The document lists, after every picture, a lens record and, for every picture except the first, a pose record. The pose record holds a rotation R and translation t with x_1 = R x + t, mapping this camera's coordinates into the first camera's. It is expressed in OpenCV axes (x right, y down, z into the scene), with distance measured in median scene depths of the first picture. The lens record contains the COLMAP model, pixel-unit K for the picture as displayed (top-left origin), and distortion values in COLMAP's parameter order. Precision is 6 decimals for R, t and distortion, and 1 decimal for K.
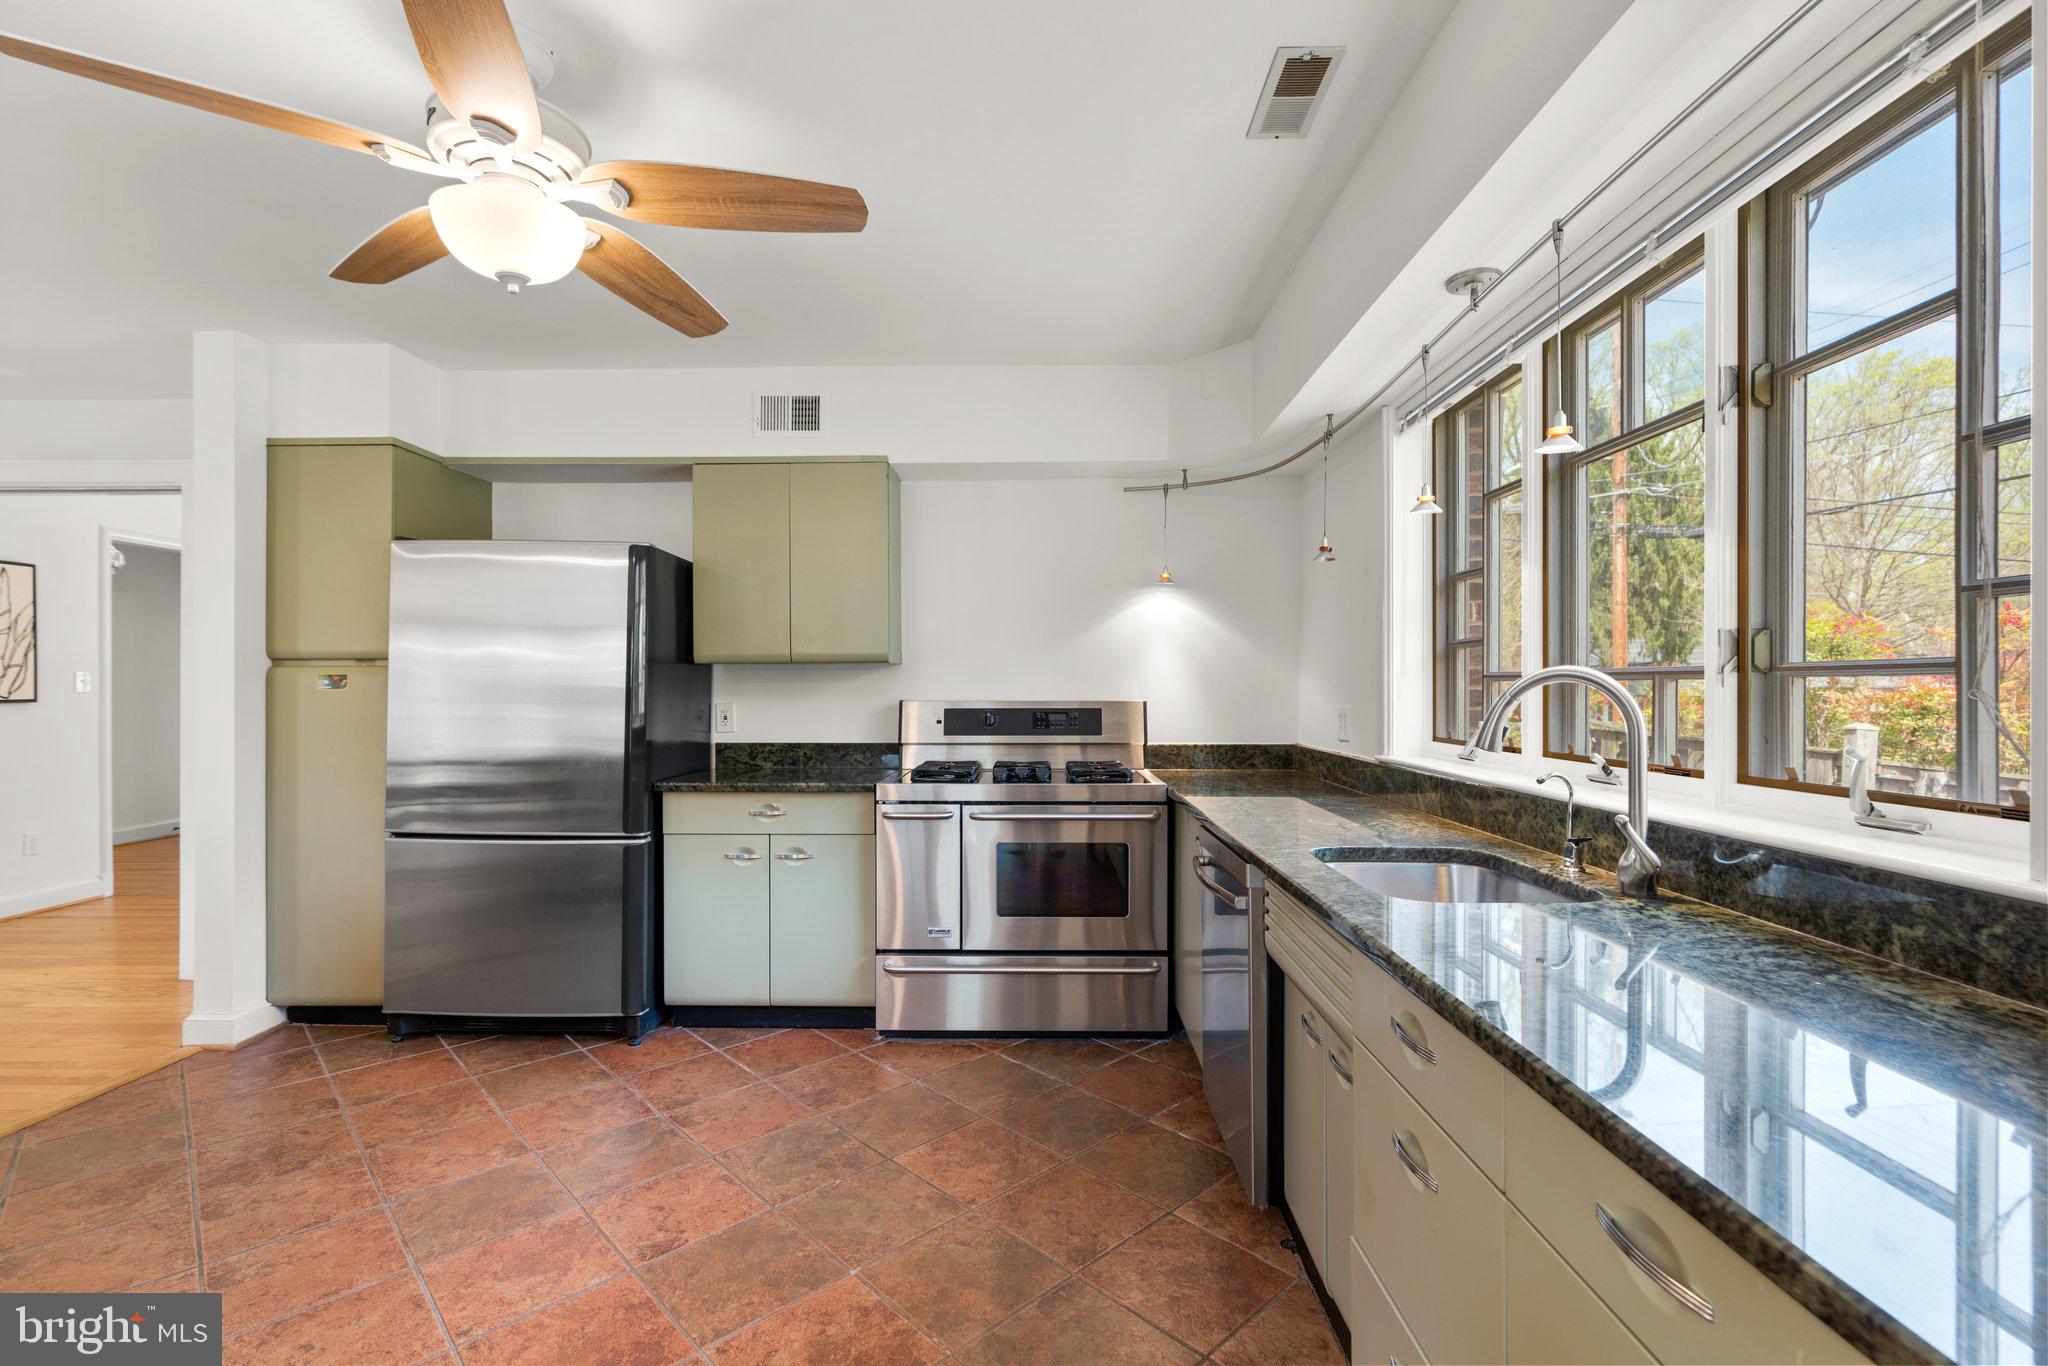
lens RADIAL K [[921.1, 0, 1003.7], [0, 921.1, 681.0], [0, 0, 1]] dist [-0.014945, 0.006727]
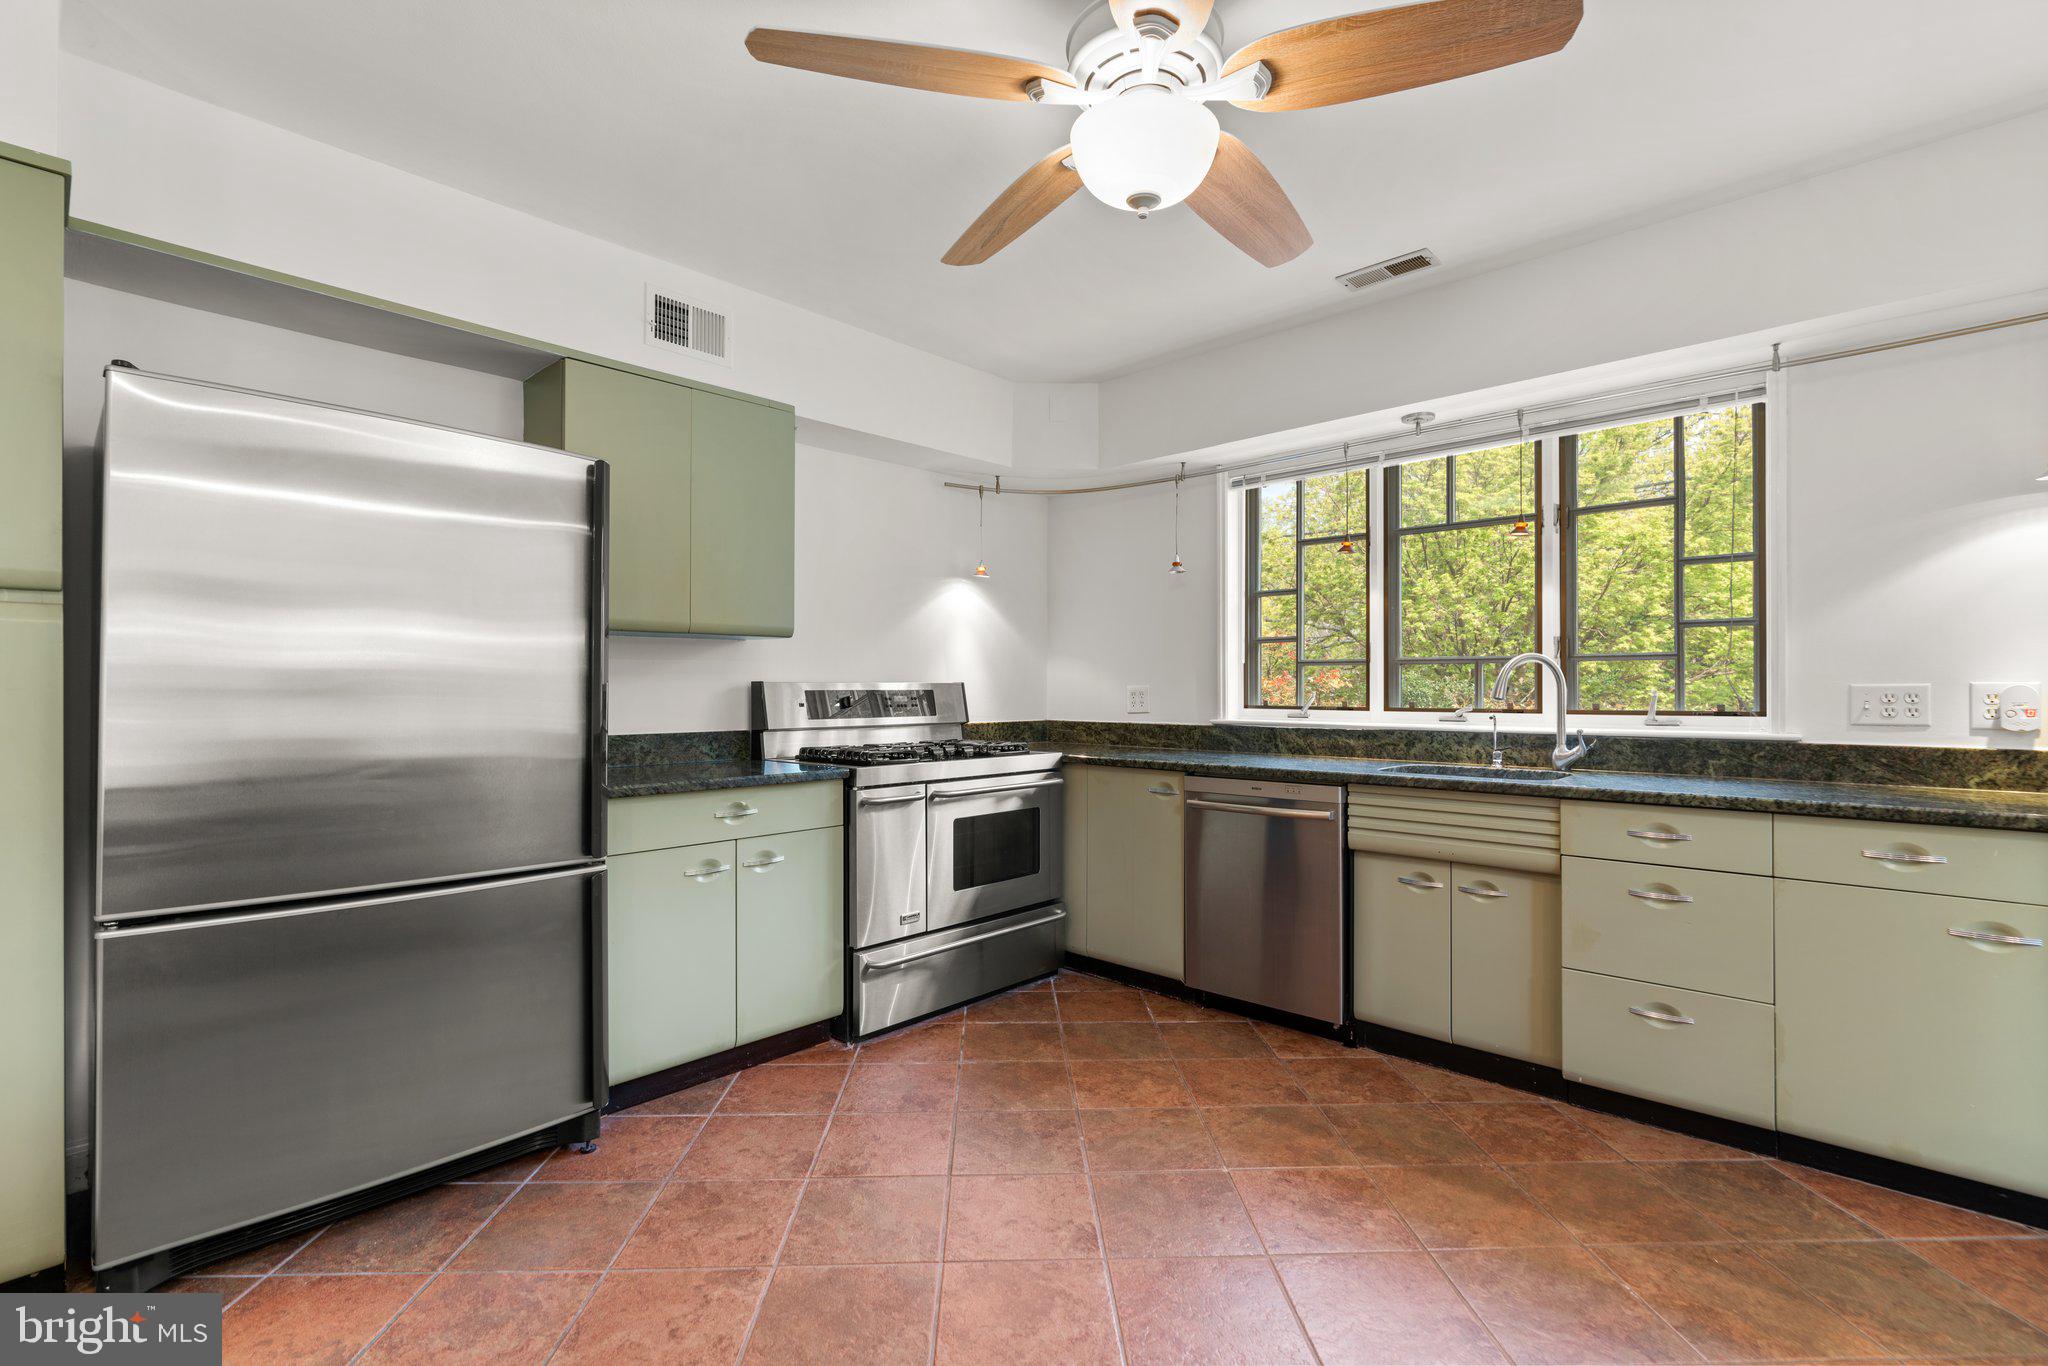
lens RADIAL K [[921.1, 0, 1034.5], [0, 921.1, 689.4], [0, 0, 1]] dist [-0.014945, 0.006727]
pose [[0.658971, 0.003819, 0.752159, -0.715556], [-0.007180, 0.999973, 0.001213, 0.030125], [-0.752134, -0.006200, 0.658981, 0.263058]]
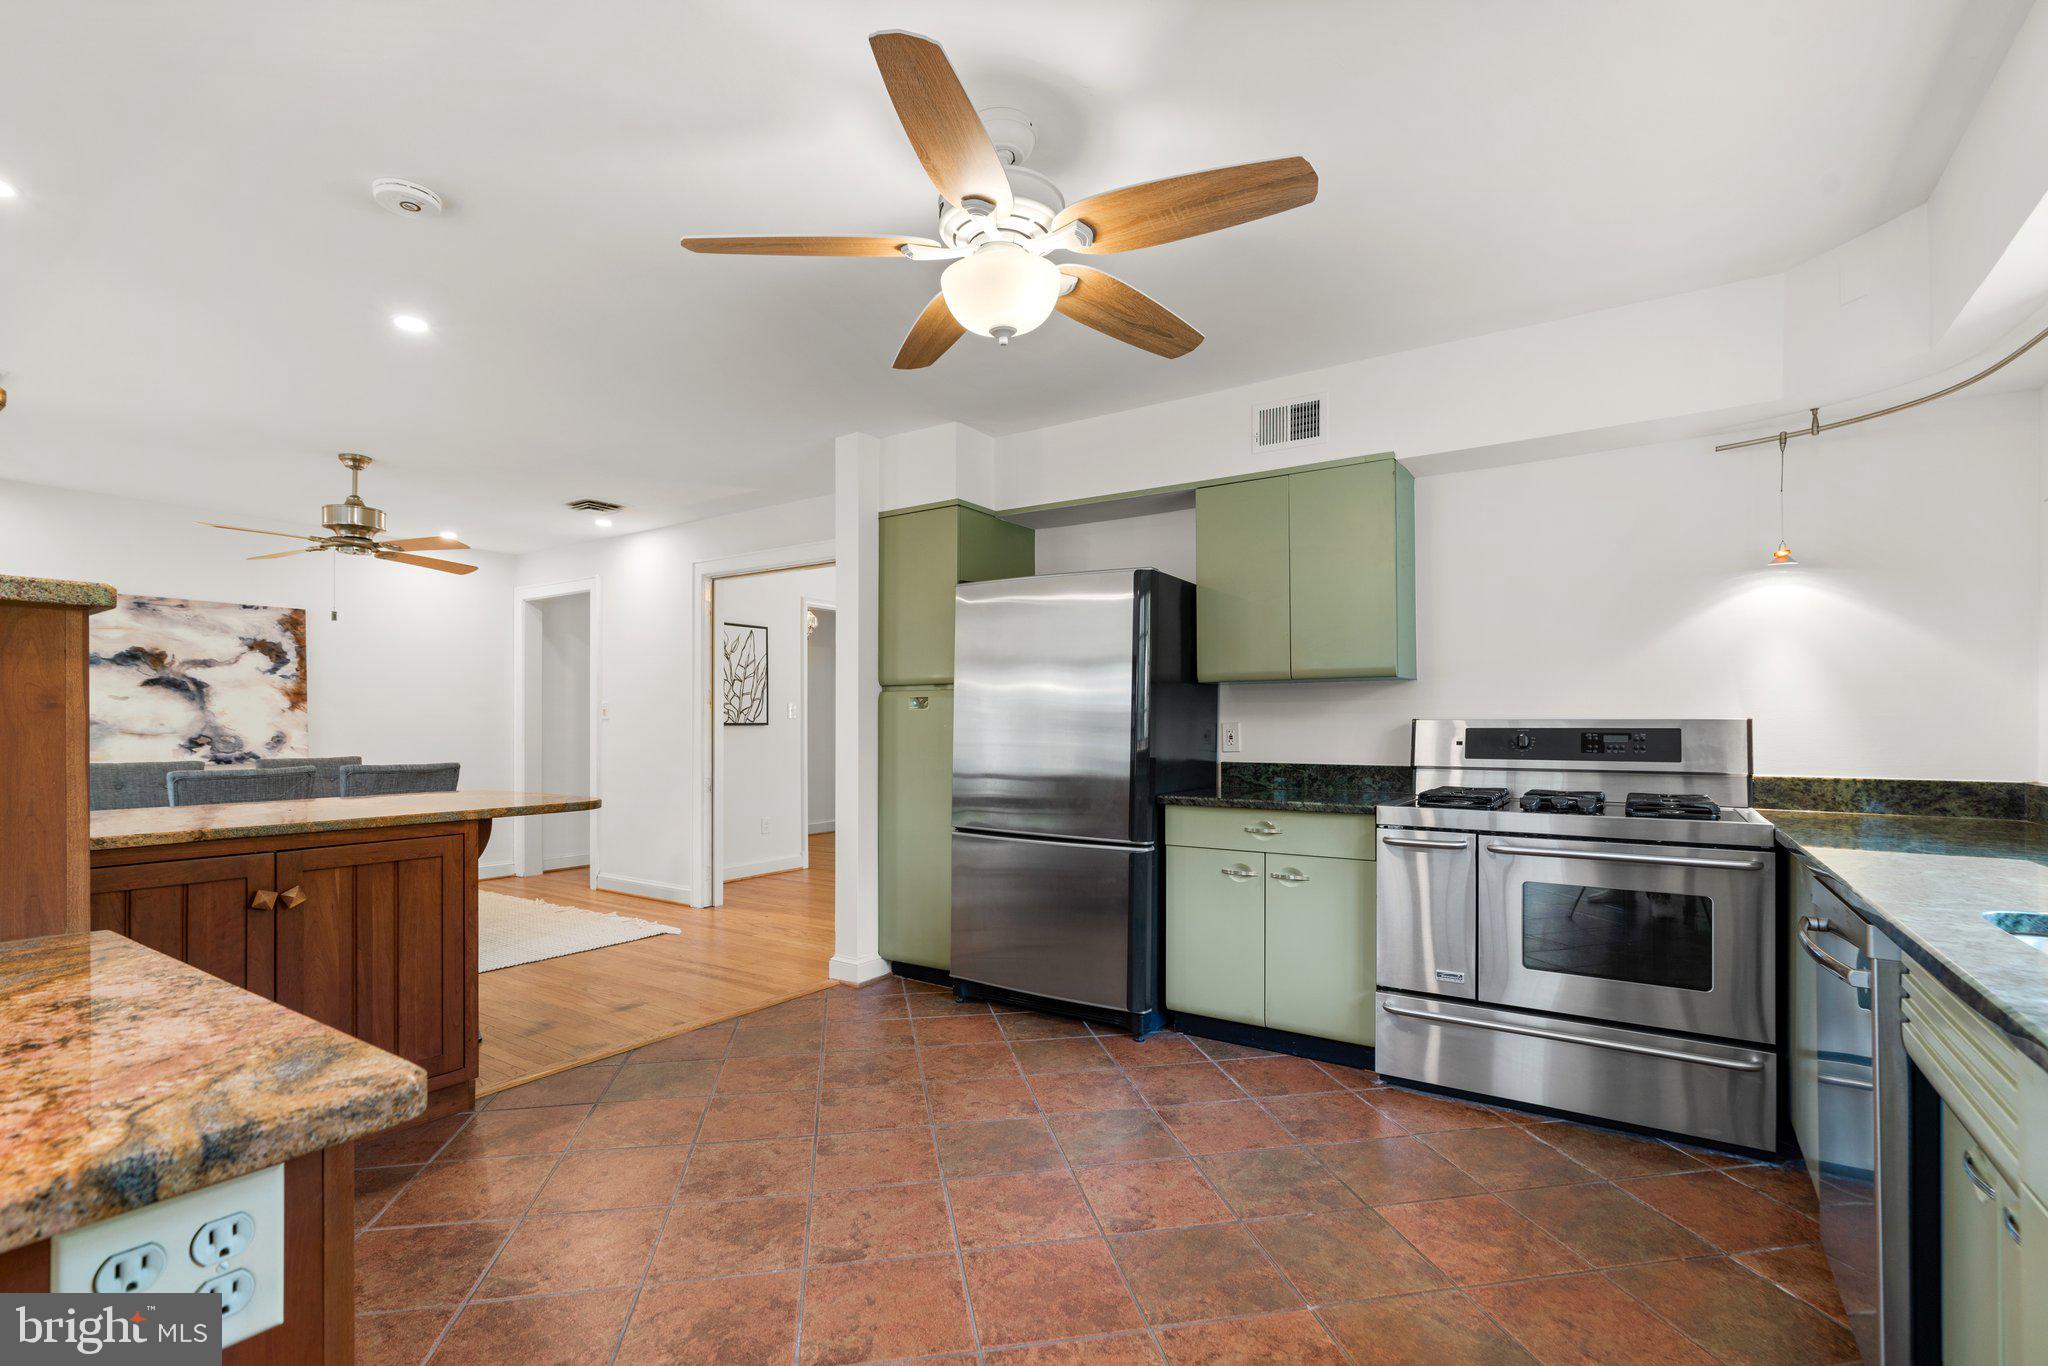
lens RADIAL K [[921.1, 0, 1019.0], [0, 921.1, 720.5], [0, 0, 1]] dist [-0.014945, 0.006727]
pose [[0.839811, 0.000831, -0.542879, 0.061805], [-0.001707, 0.999998, -0.001110, 0.027336], [0.542877, 0.001859, 0.839810, 0.028843]]
